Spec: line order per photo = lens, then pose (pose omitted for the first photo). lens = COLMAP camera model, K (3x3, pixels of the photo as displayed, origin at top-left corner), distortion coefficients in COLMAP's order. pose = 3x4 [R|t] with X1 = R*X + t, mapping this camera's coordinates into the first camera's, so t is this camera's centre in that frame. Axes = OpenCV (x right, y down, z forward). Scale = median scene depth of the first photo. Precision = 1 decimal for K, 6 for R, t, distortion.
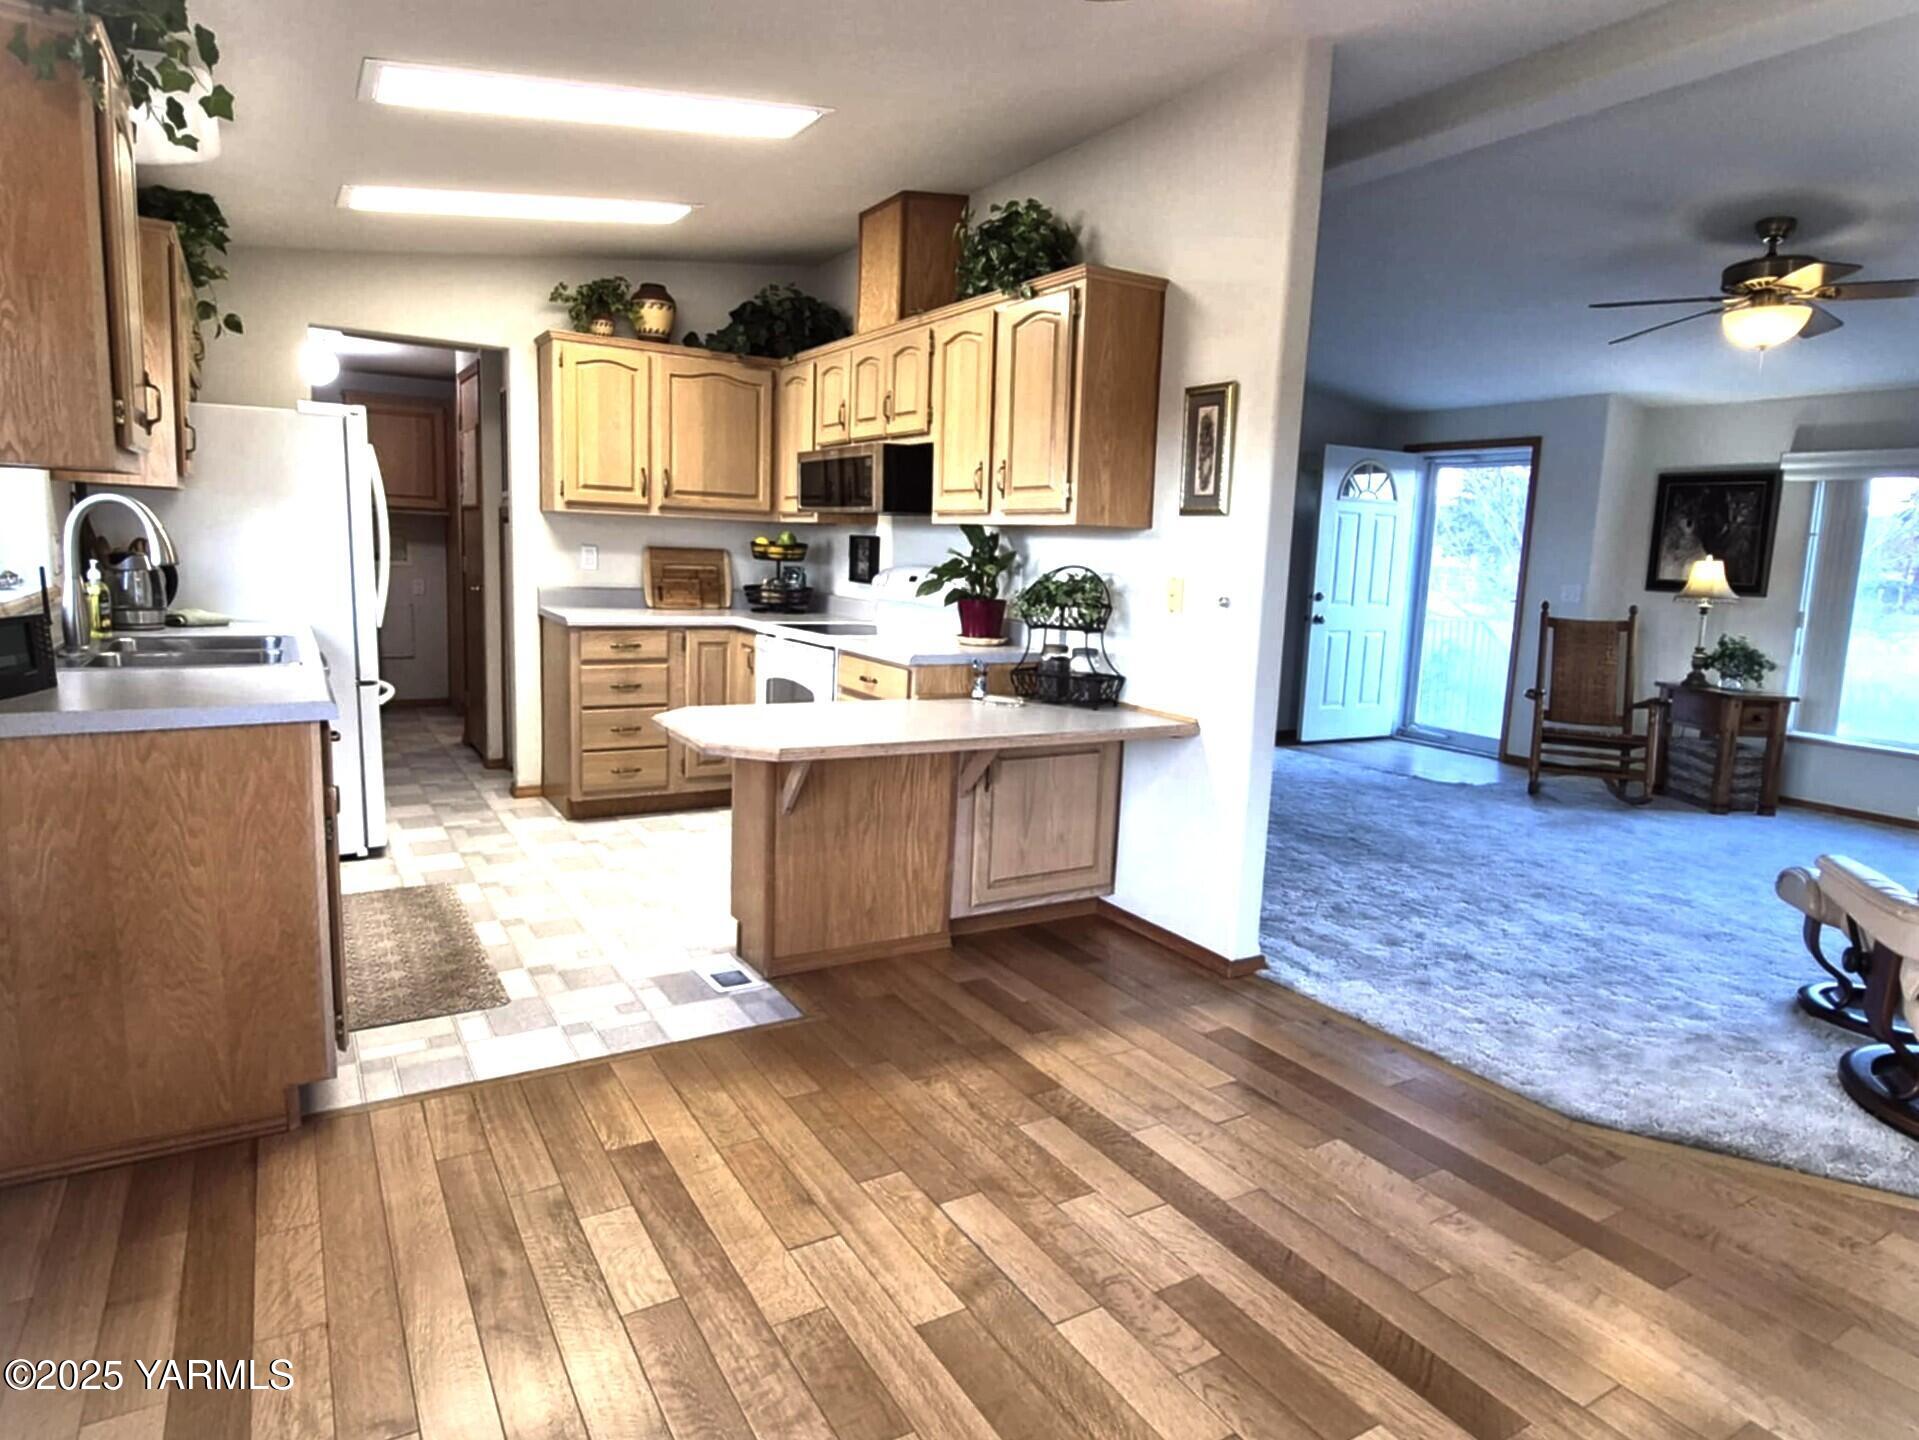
lens RADIAL K [[1128.0, 0, 957.9], [0, 1128.0, 711.3], [0, 0, 1]] dist [-0.002545, 0.001333]
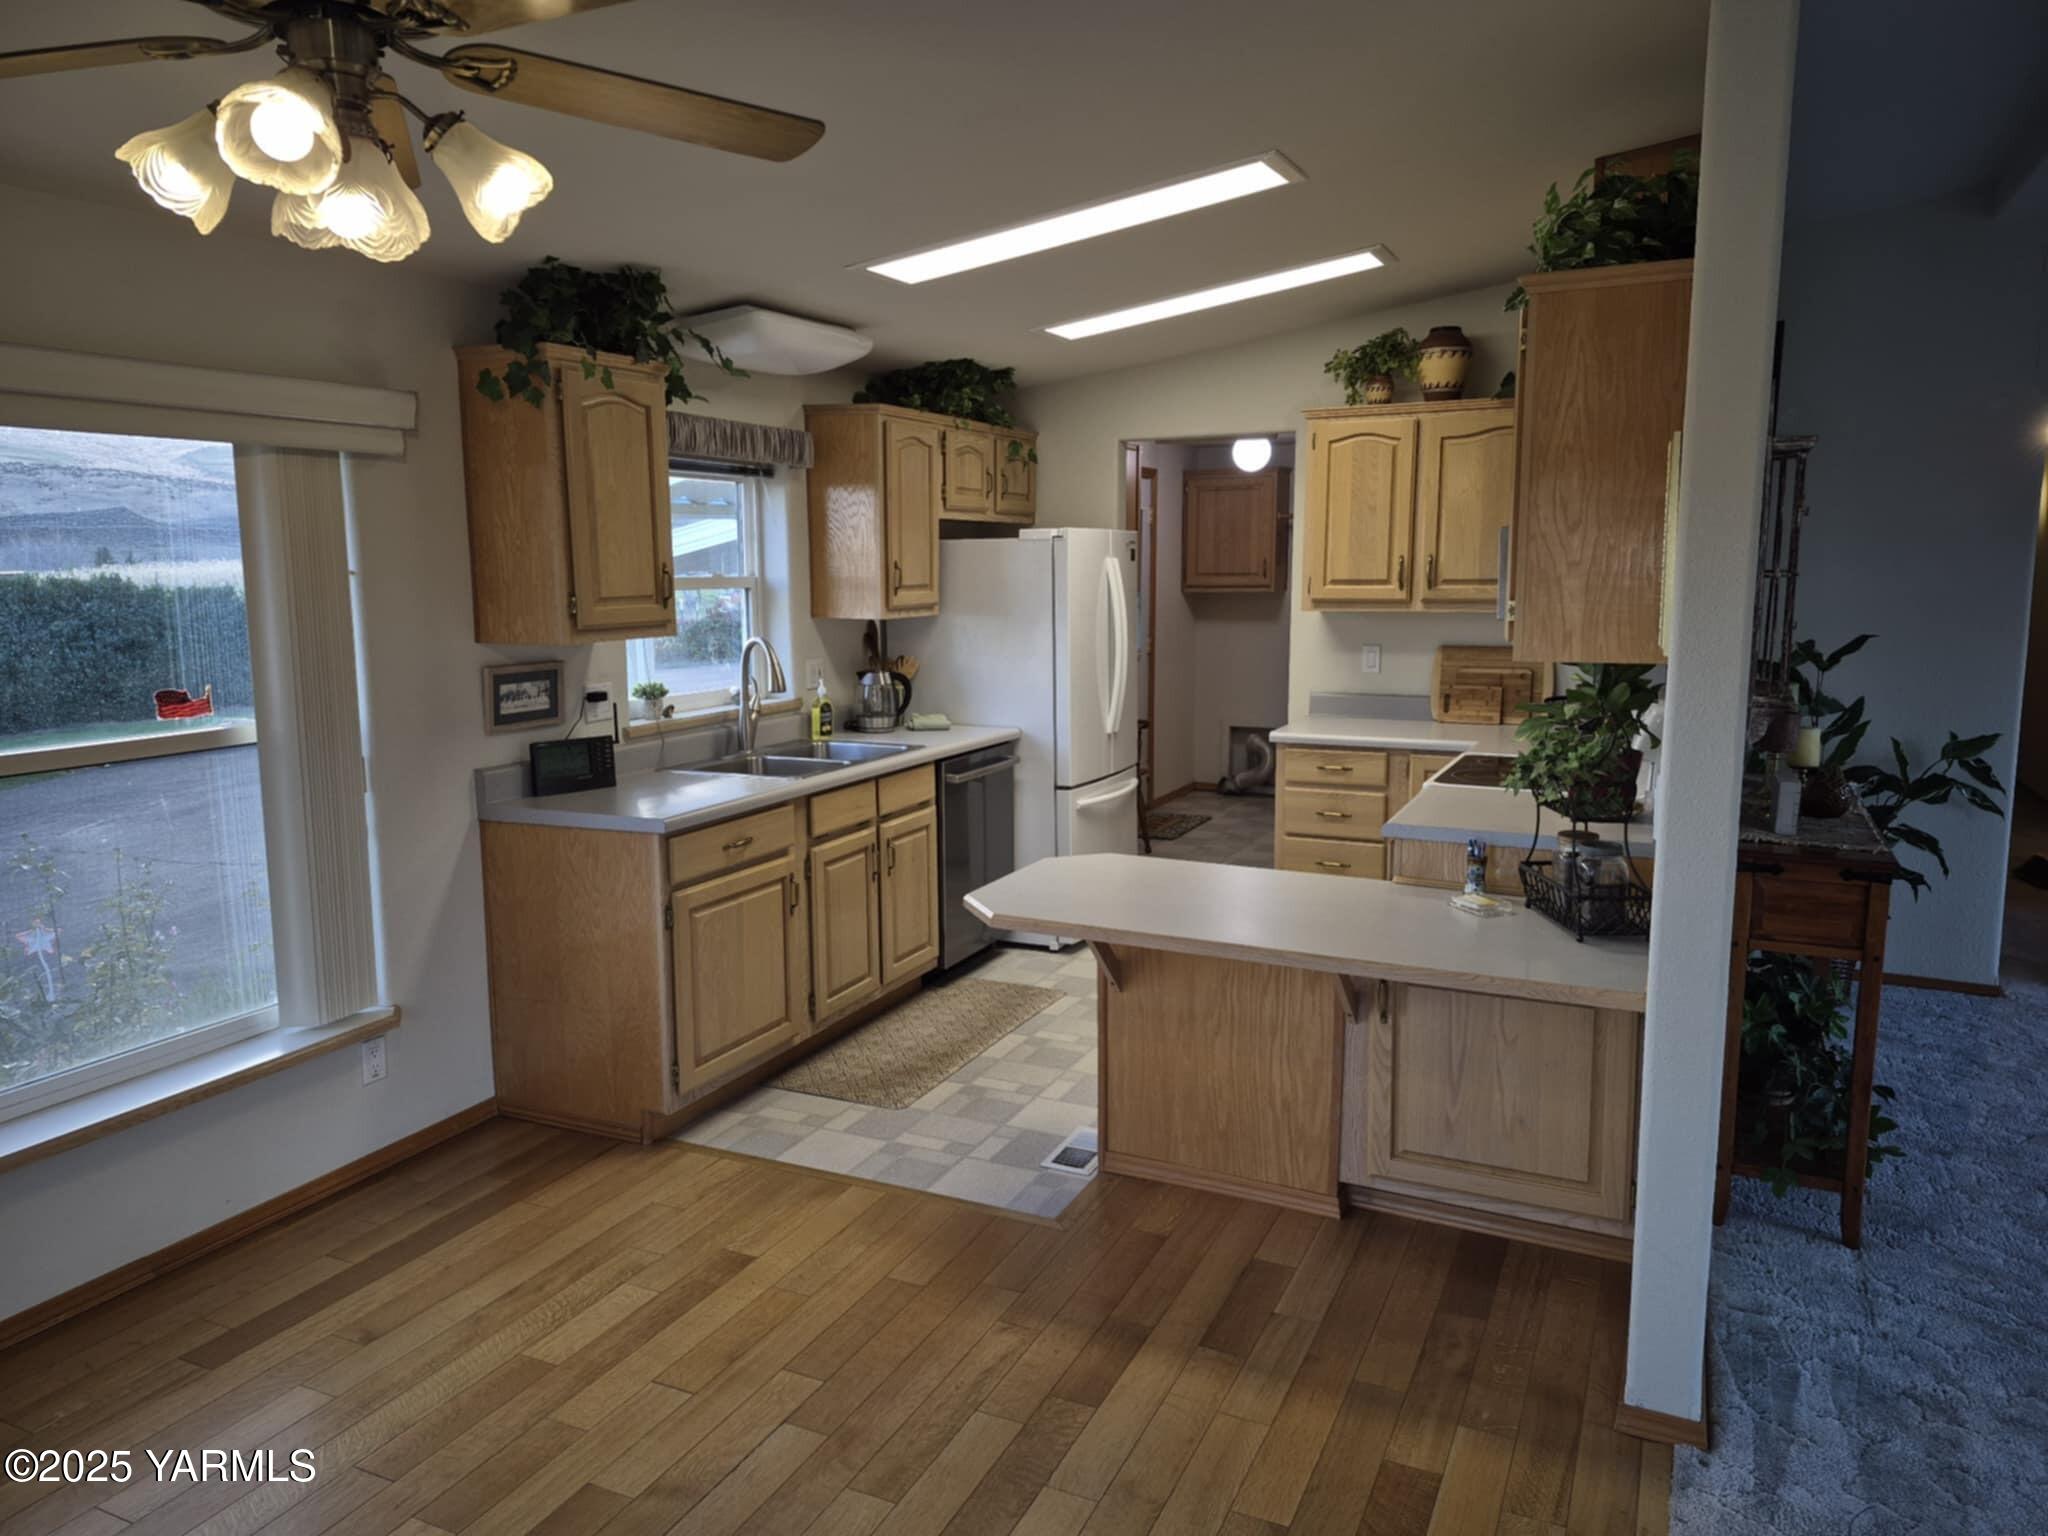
lens RADIAL K [[1386.1, 0, 1022.9], [0, 1386.1, 761.5], [0, 0, 1]] dist [0.028970, -0.006768]
pose [[0.548881, 0.076557, -0.832387, 0.677430], [-0.090433, 0.995391, 0.031917, -0.111612], [0.830994, 0.057757, 0.553275, 0.323043]]
